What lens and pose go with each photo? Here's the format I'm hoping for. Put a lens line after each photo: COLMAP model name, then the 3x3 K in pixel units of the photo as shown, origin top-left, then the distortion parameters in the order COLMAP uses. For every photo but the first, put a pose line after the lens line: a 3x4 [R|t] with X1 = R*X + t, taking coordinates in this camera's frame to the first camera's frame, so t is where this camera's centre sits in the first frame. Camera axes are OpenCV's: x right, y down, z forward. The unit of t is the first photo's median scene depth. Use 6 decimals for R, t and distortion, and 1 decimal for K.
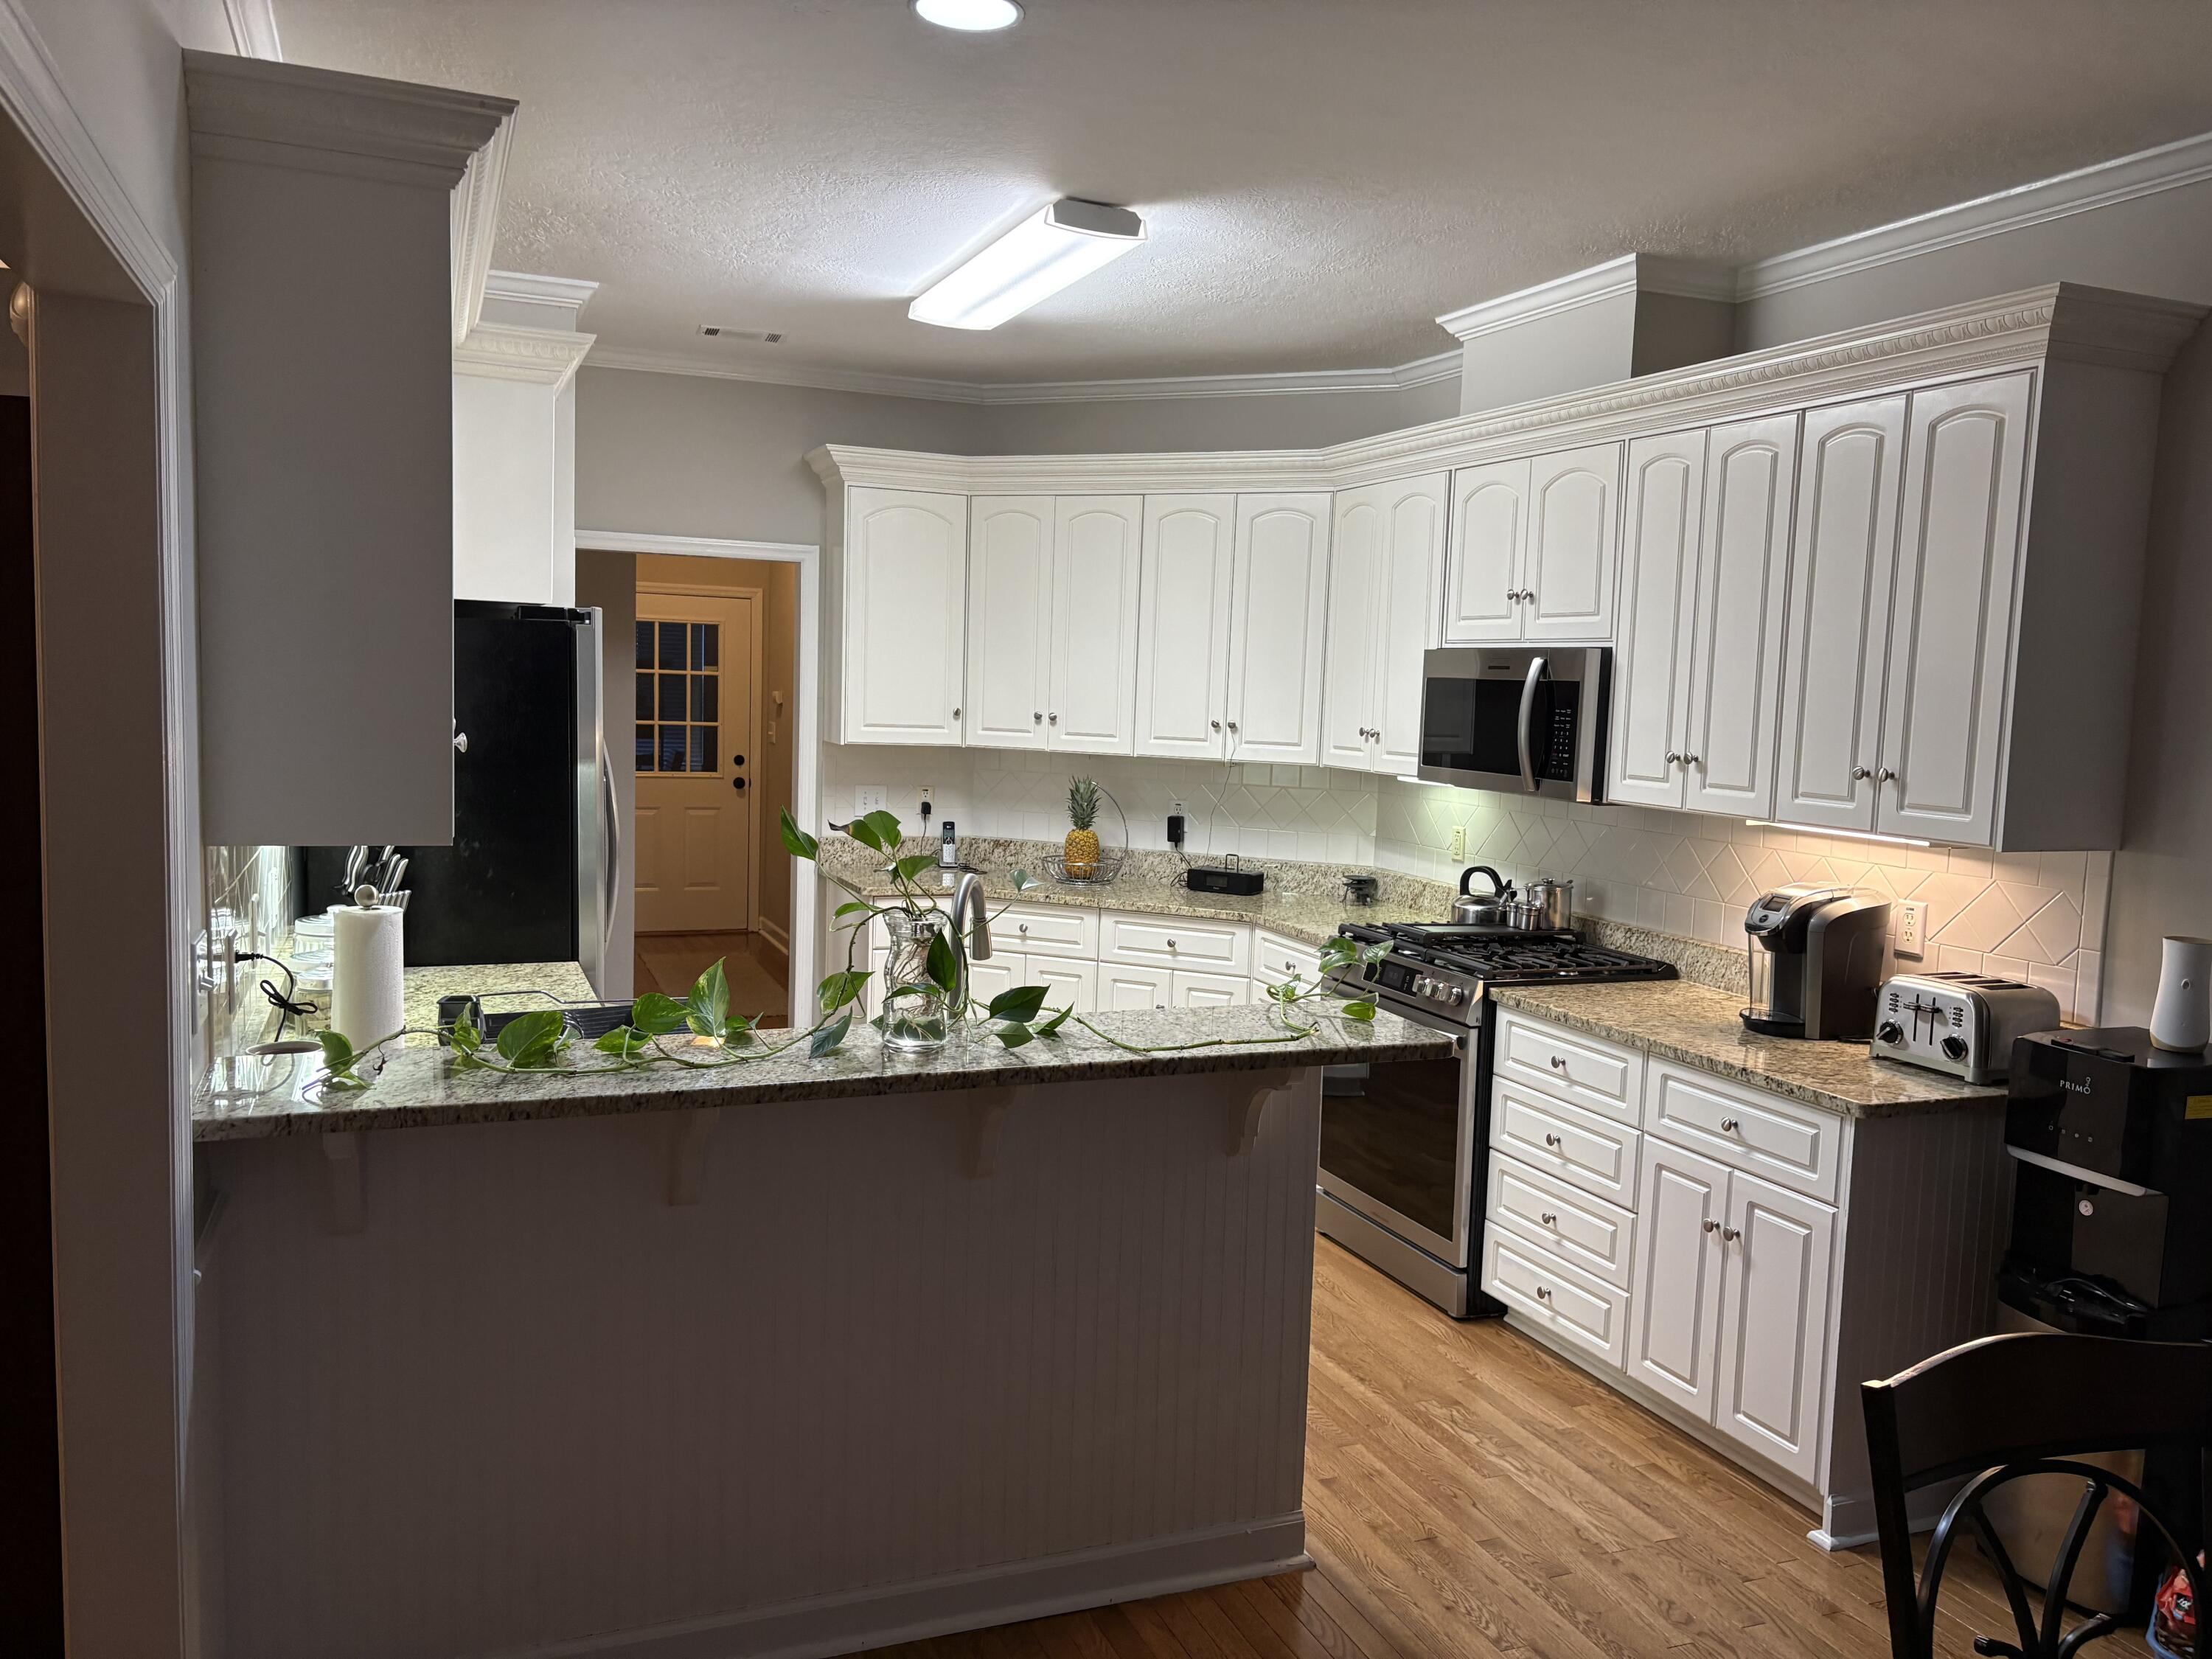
lens RADIAL K [[1663.8, 0, 1105.6], [0, 1663.8, 834.3], [0, 0, 1]] dist [-0.014596, -0.004079]
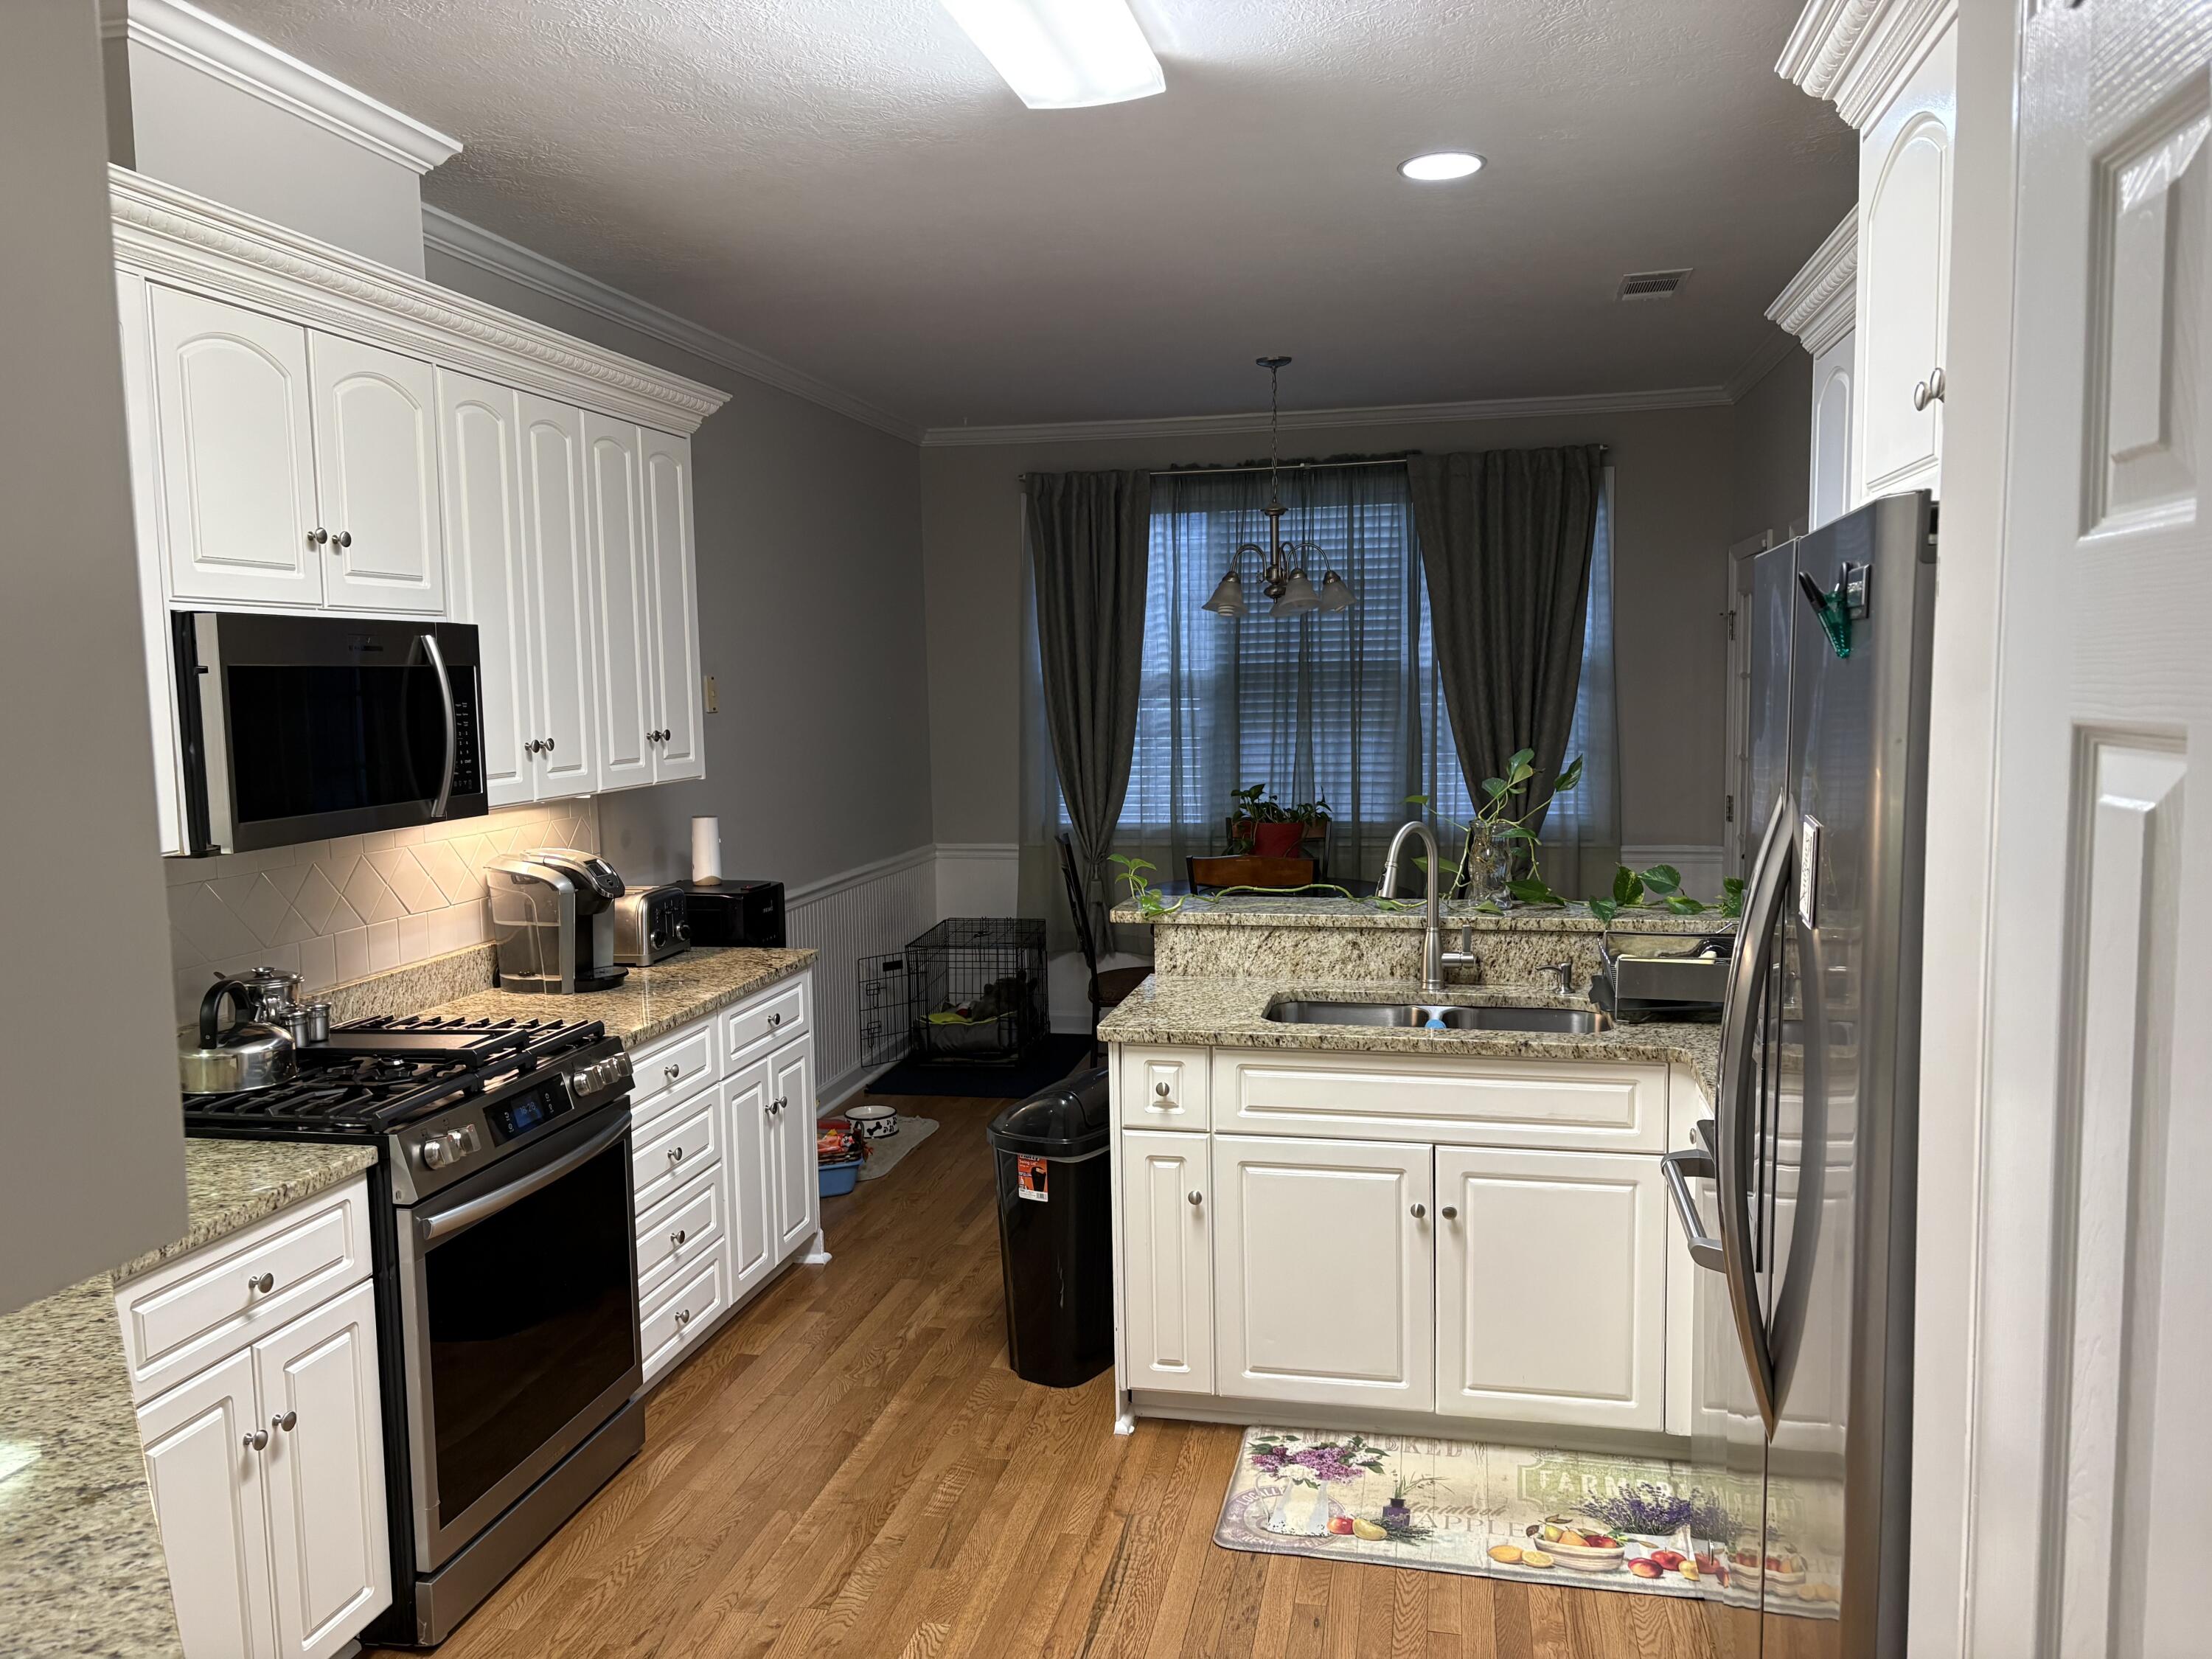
lens RADIAL K [[1663.8, 0, 1106.3], [0, 1663.8, 831.4], [0, 0, 1]] dist [-0.014596, -0.004079]
pose [[-0.829306, -0.079061, 0.553173, -0.384580], [0.031714, 0.981686, 0.187850, -0.144887], [-0.557894, 0.173329, -0.811611, 1.394421]]
